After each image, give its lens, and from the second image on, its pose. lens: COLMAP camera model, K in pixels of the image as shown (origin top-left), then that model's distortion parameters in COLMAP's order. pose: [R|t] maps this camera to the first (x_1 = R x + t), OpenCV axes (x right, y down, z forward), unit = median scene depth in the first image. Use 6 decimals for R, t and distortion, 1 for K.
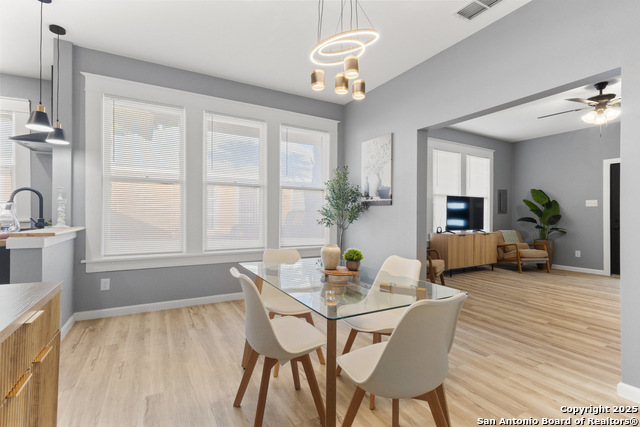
lens RADIAL K [[294.3, 0, 318.5], [0, 294.3, 212.0], [0, 0, 1]] dist [0.002122, 0.000521]
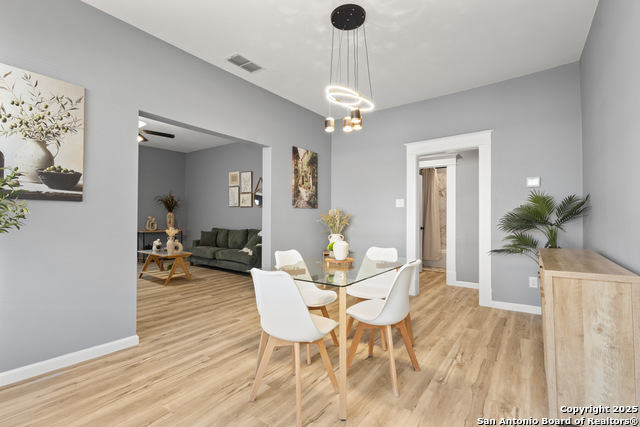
lens RADIAL K [[294.3, 0, 318.5], [0, 294.3, 212.0], [0, 0, 1]] dist [0.002122, 0.000521]
pose [[-0.419660, 0.007070, 0.907654, -0.582797], [-0.016899, 0.999735, -0.015601, -0.000244], [-0.907524, -0.021886, -0.419430, 0.869216]]
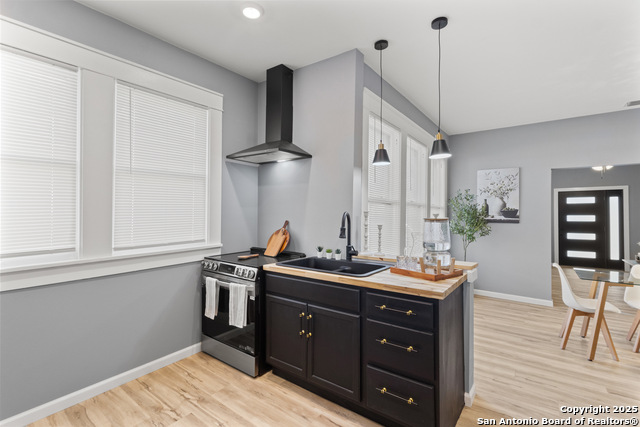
lens RADIAL K [[294.3, 0, 318.5], [0, 294.3, 212.0], [0, 0, 1]] dist [0.002122, 0.000521]
pose [[0.914329, 0.007871, 0.404896, -1.175401], [-0.008589, 0.999963, -0.000043, -0.071158], [-0.404882, -0.003438, 0.914363, 0.183399]]
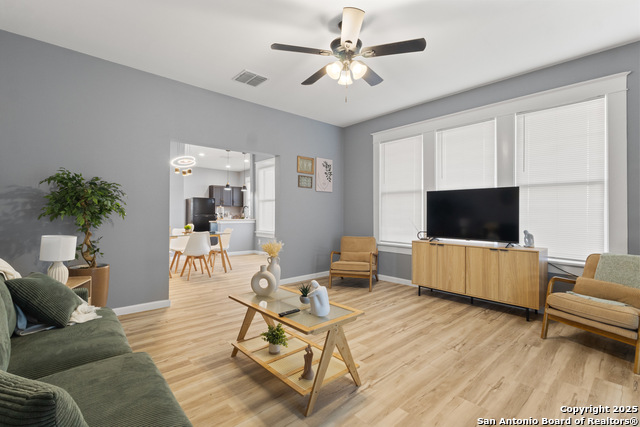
lens RADIAL K [[294.3, 0, 318.5], [0, 294.3, 212.0], [0, 0, 1]] dist [0.002122, 0.000521]
pose [[0.222301, -0.008393, -0.974942, 1.774453], [0.003347, 0.999964, -0.007845, 0.005283], [0.974972, -0.001519, 0.222321, 0.864800]]
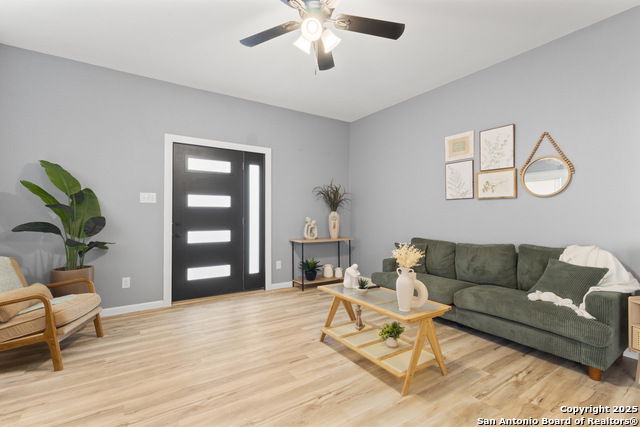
lens RADIAL K [[294.3, 0, 318.5], [0, 294.3, 212.0], [0, 0, 1]] dist [0.002122, 0.000521]
pose [[-0.076294, 0.010850, 0.997026, 0.448026], [-0.010694, 0.999874, -0.011699, 0.006814], [-0.997028, -0.011555, -0.076169, 1.139178]]
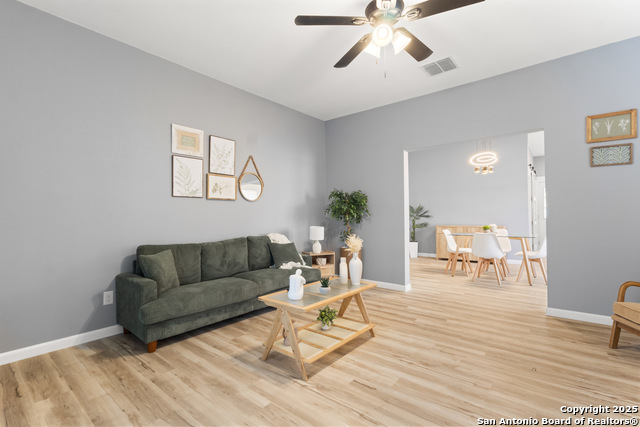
lens RADIAL K [[294.3, 0, 318.5], [0, 294.3, 212.0], [0, 0, 1]] dist [0.002122, 0.000521]
pose [[-0.932099, 0.001815, -0.362200, 1.415918], [0.009410, 0.999771, -0.019206, 0.015358], [0.362082, -0.021311, -0.931903, 1.633312]]
